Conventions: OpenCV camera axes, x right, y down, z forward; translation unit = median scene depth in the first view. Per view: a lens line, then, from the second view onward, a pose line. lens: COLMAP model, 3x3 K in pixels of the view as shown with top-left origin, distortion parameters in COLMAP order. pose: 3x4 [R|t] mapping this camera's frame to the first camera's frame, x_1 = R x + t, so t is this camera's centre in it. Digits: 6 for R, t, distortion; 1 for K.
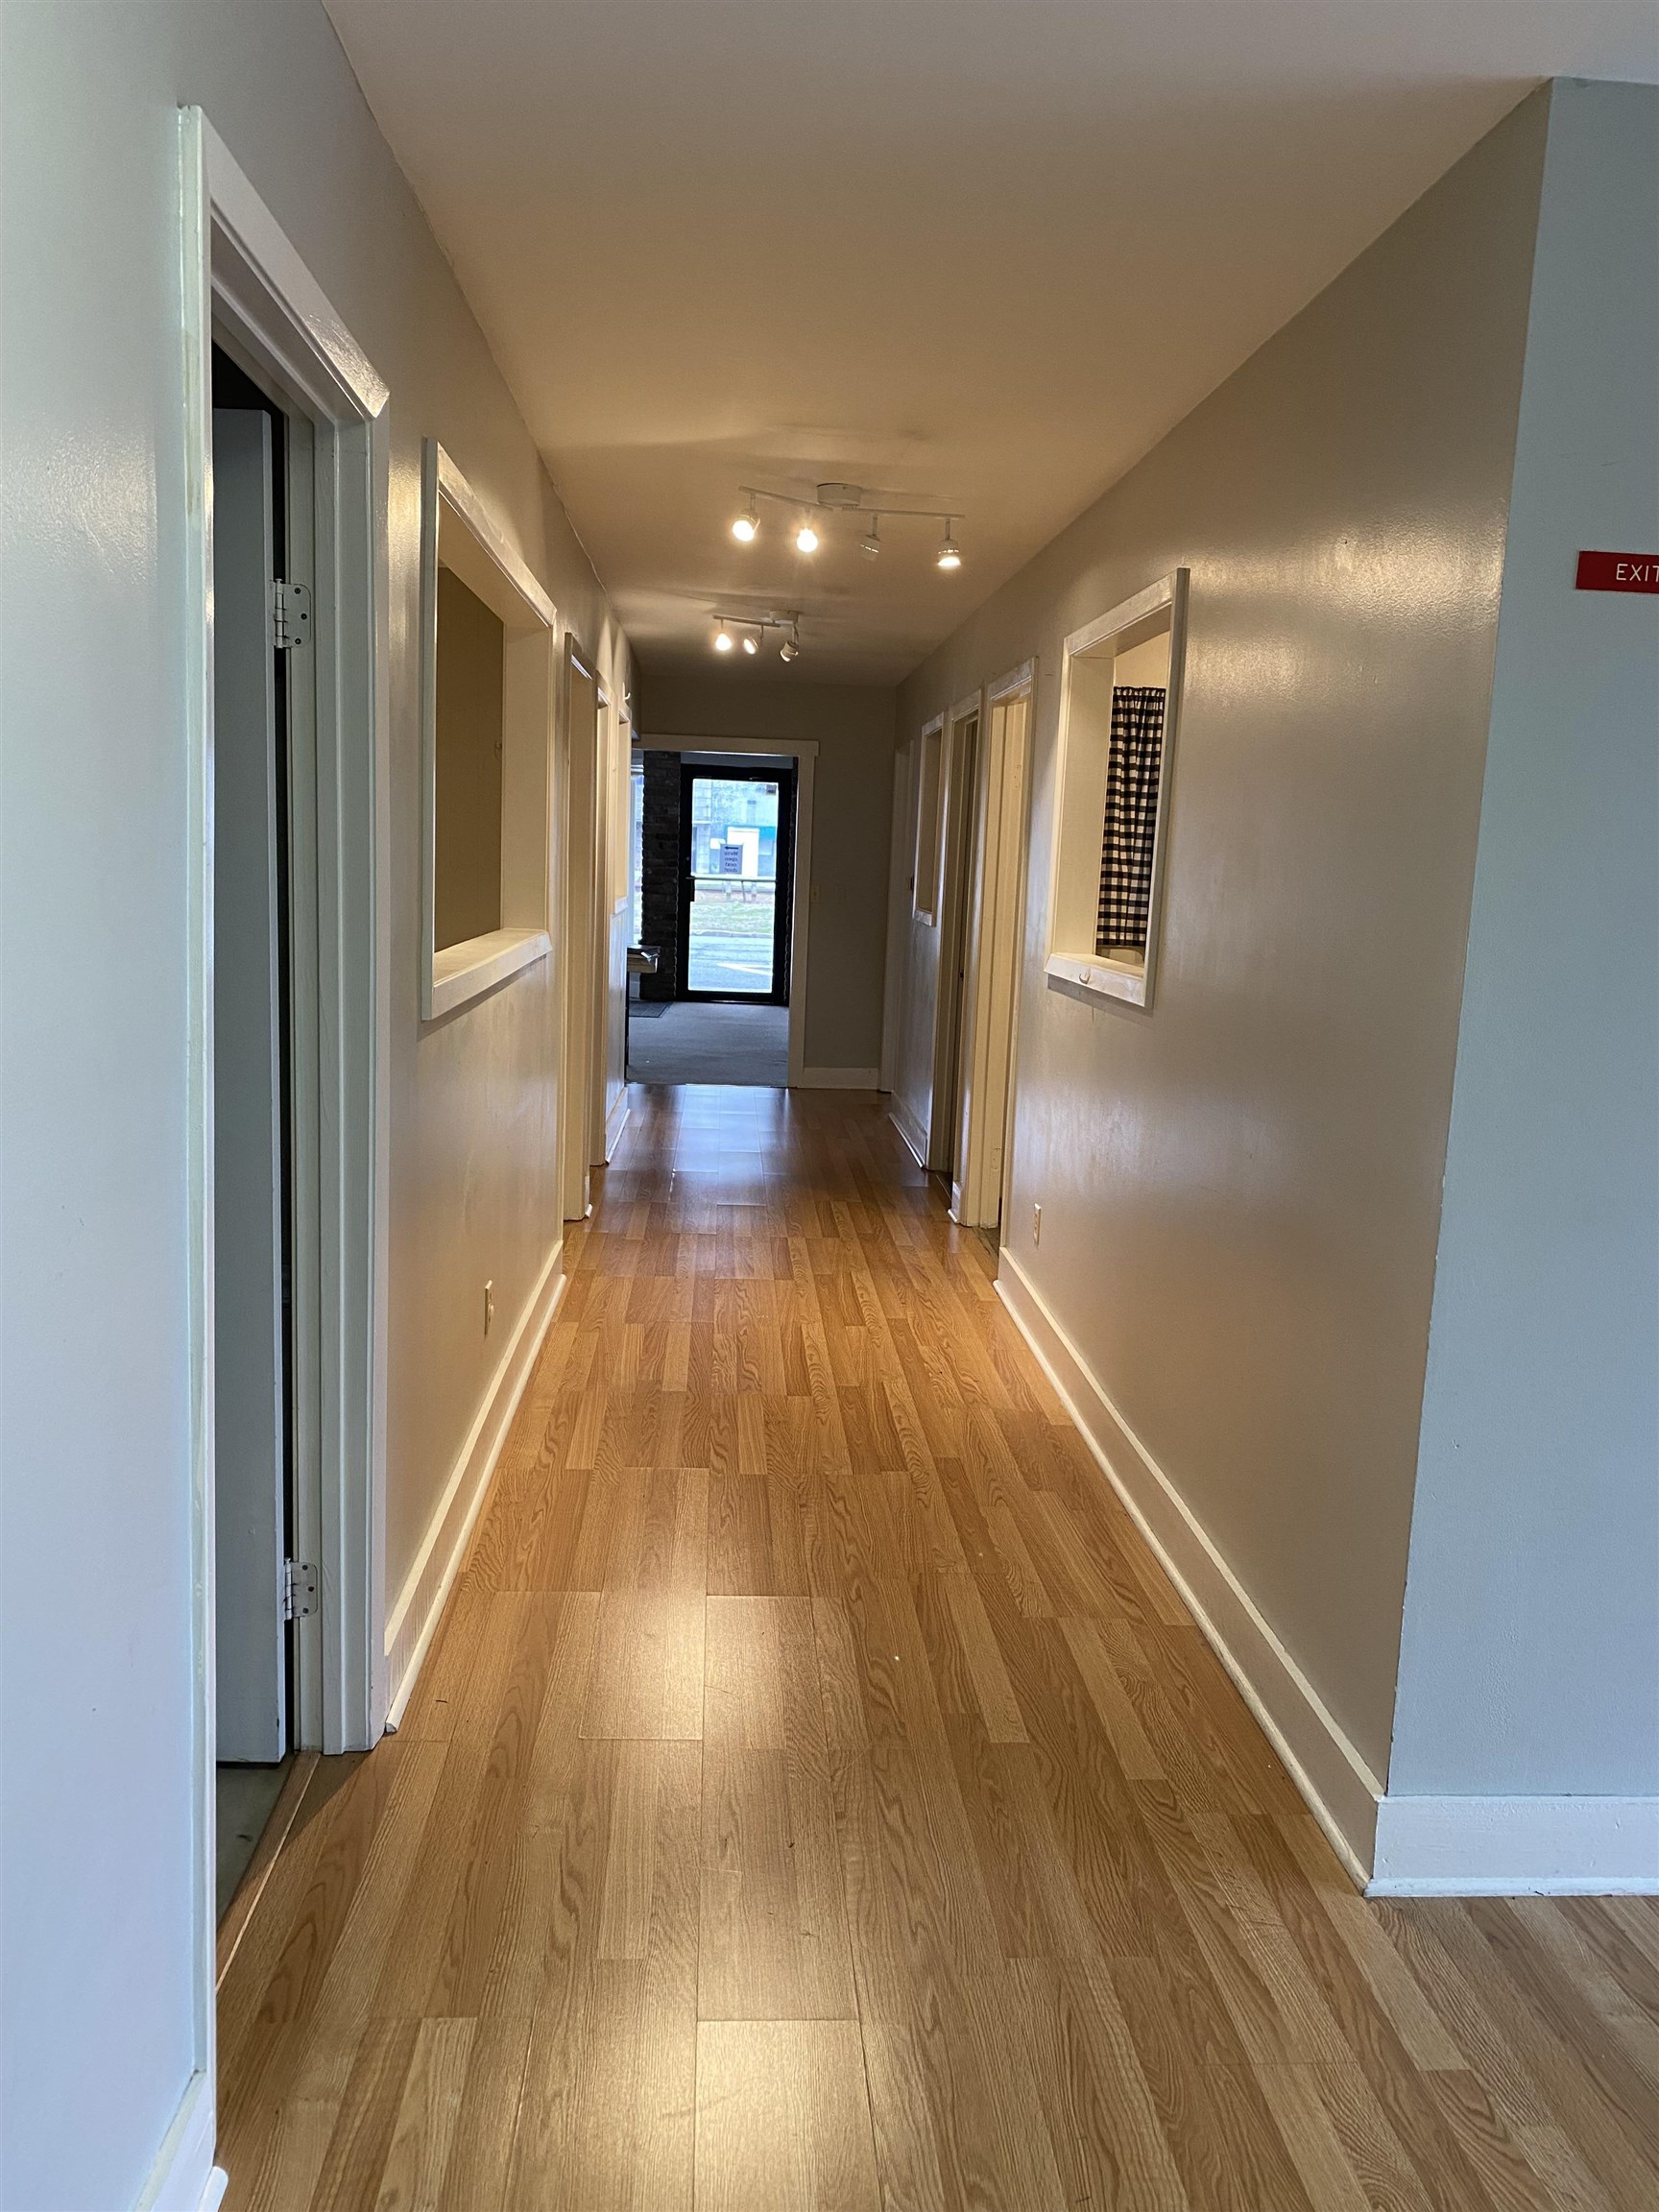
lens RADIAL K [[1639.9, 0, 829.5], [0, 1639.9, 1106.0], [0, 0, 1]] dist [0.005546, -0.051395]
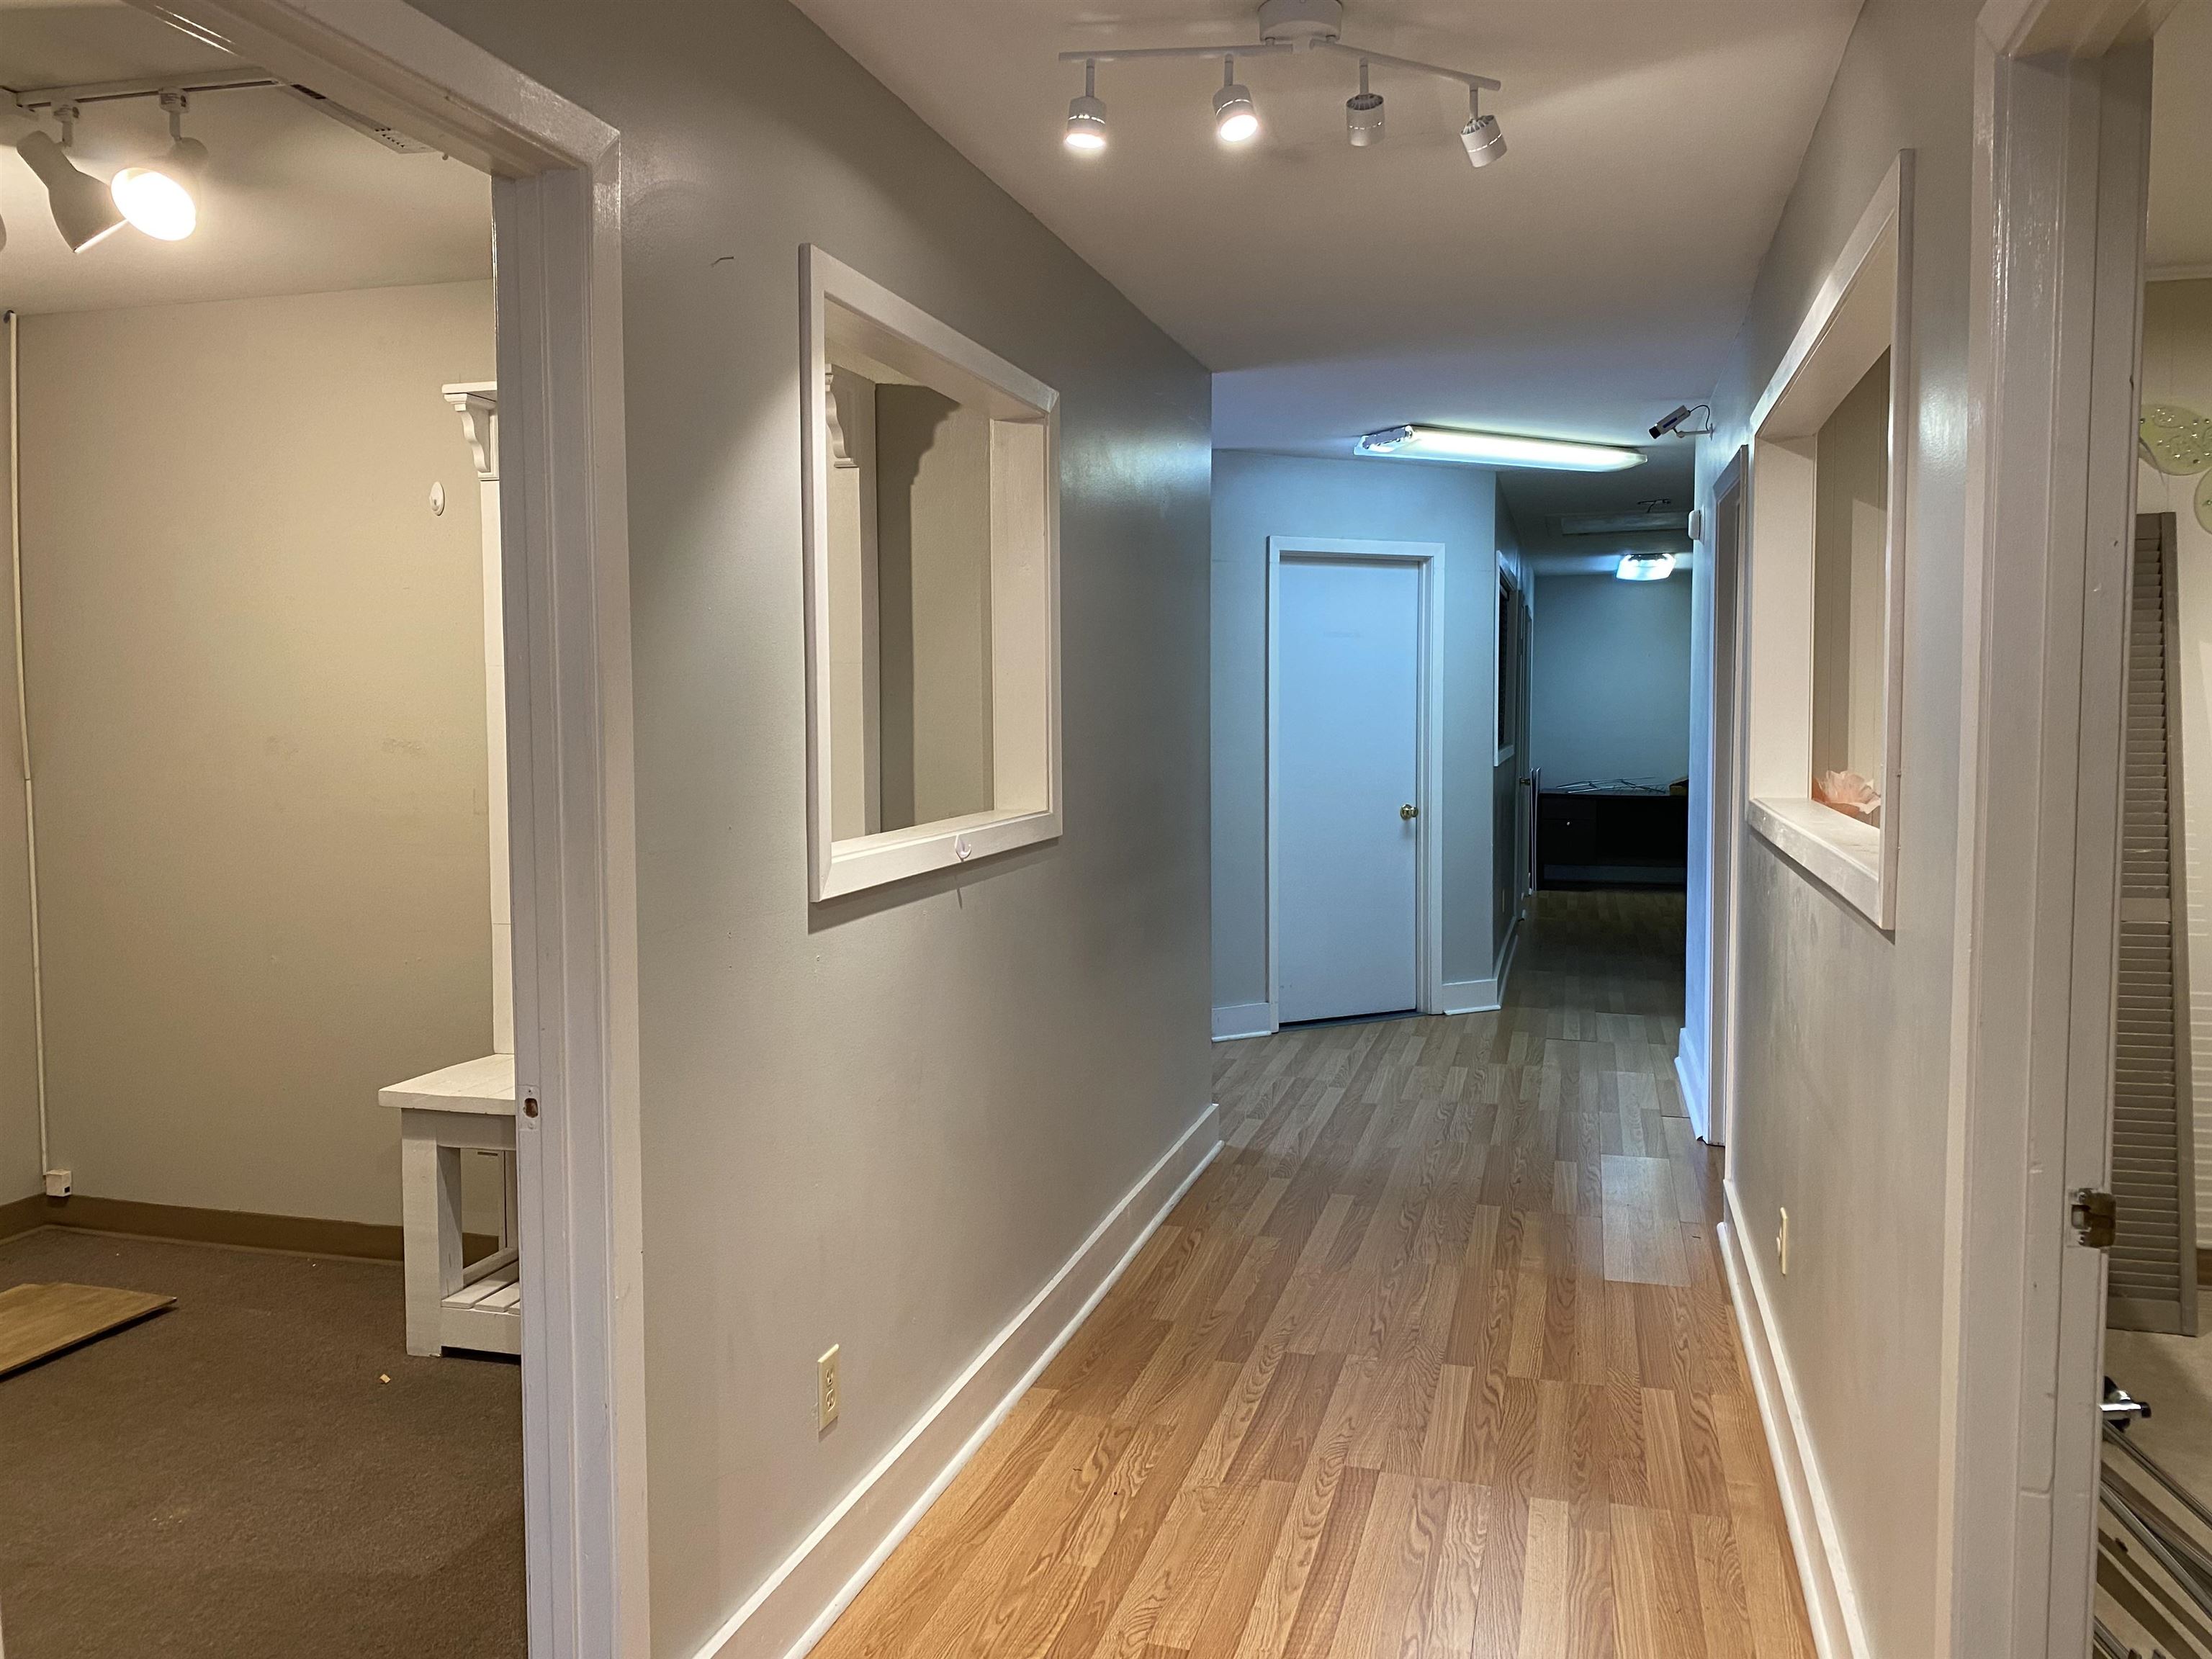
lens RADIAL K [[1639.9, 0, 1070.3], [0, 1639.9, 800.3], [0, 0, 1]] dist [0.005546, -0.051395]
pose [[-0.932710, -0.059595, 0.355670, -0.139139], [0.019429, 0.976515, 0.214571, -0.261855], [-0.360104, 0.207042, -0.909647, 1.693961]]
